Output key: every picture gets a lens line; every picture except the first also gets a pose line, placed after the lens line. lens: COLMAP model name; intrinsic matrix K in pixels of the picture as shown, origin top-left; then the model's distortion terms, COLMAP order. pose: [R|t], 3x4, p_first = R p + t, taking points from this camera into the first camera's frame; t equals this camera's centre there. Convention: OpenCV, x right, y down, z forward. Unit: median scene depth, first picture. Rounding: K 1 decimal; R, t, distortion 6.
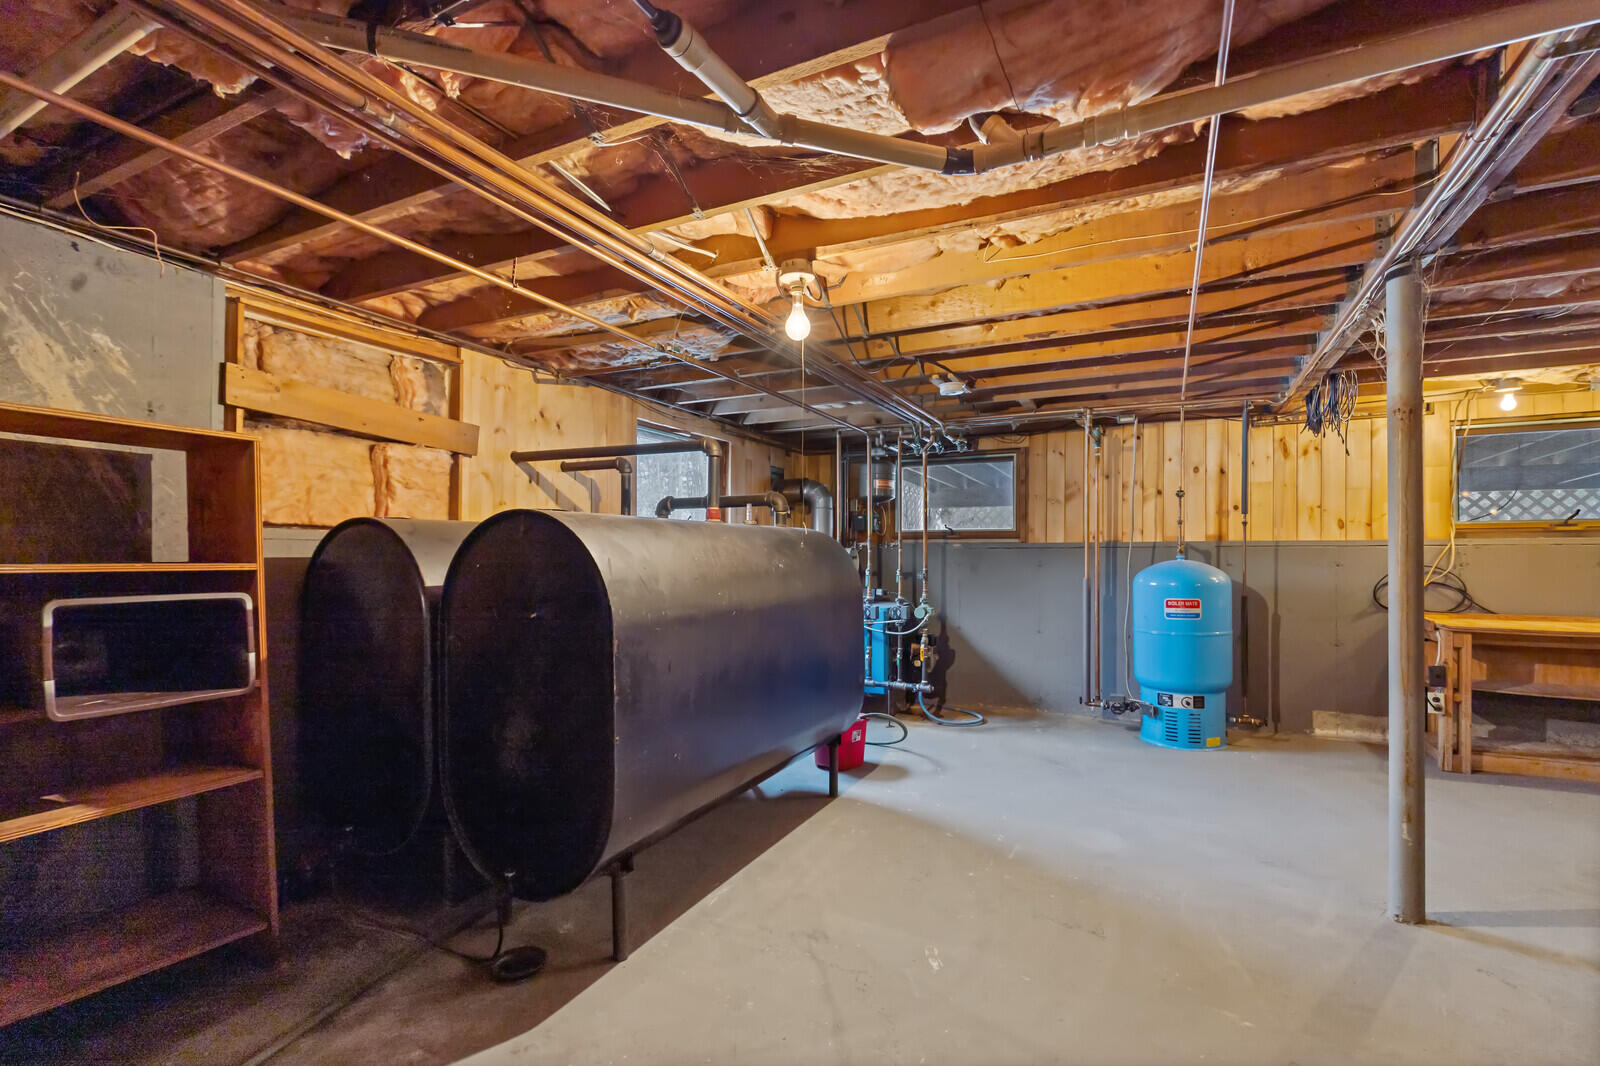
lens RADIAL K [[727.1, 0, 791.5], [0, 727.1, 548.2], [0, 0, 1]] dist [-0.001811, 0.001259]
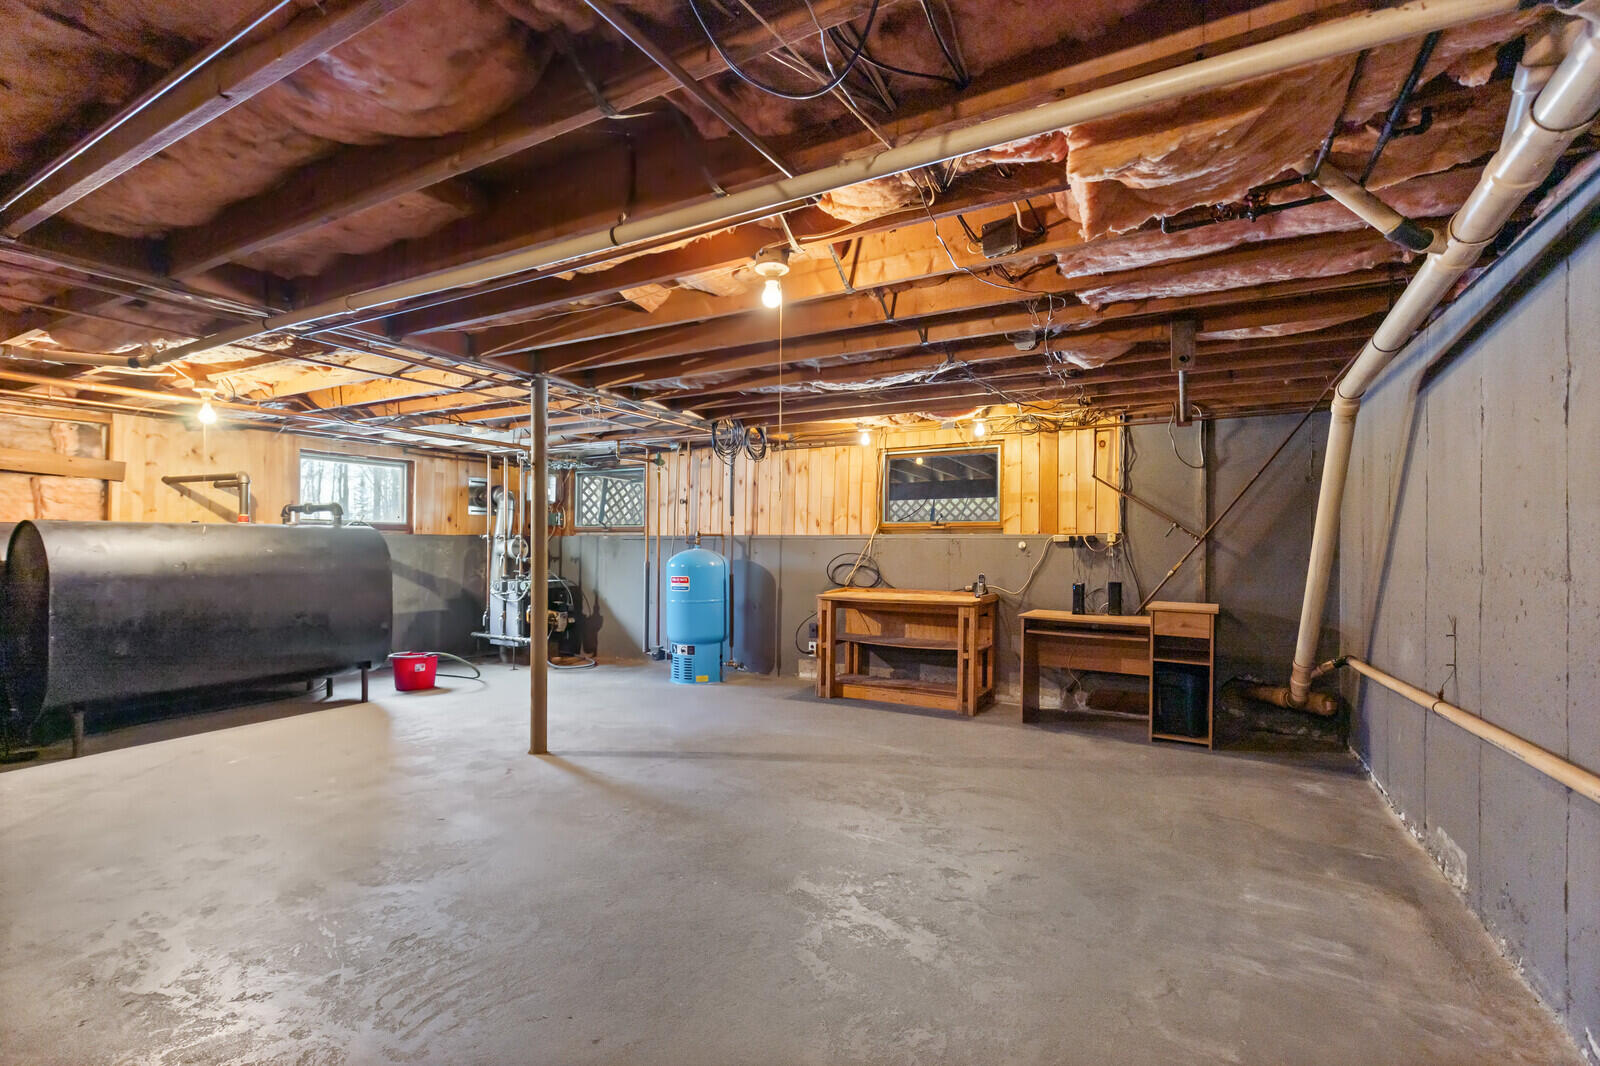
lens RADIAL K [[727.1, 0, 806.9], [0, 727.1, 532.0], [0, 0, 1]] dist [-0.001811, 0.001259]
pose [[0.999059, 0.003687, -0.043209, 0.889167], [-0.003917, 0.999979, -0.005254, -0.010400], [0.043189, 0.005418, 0.999052, -0.412327]]
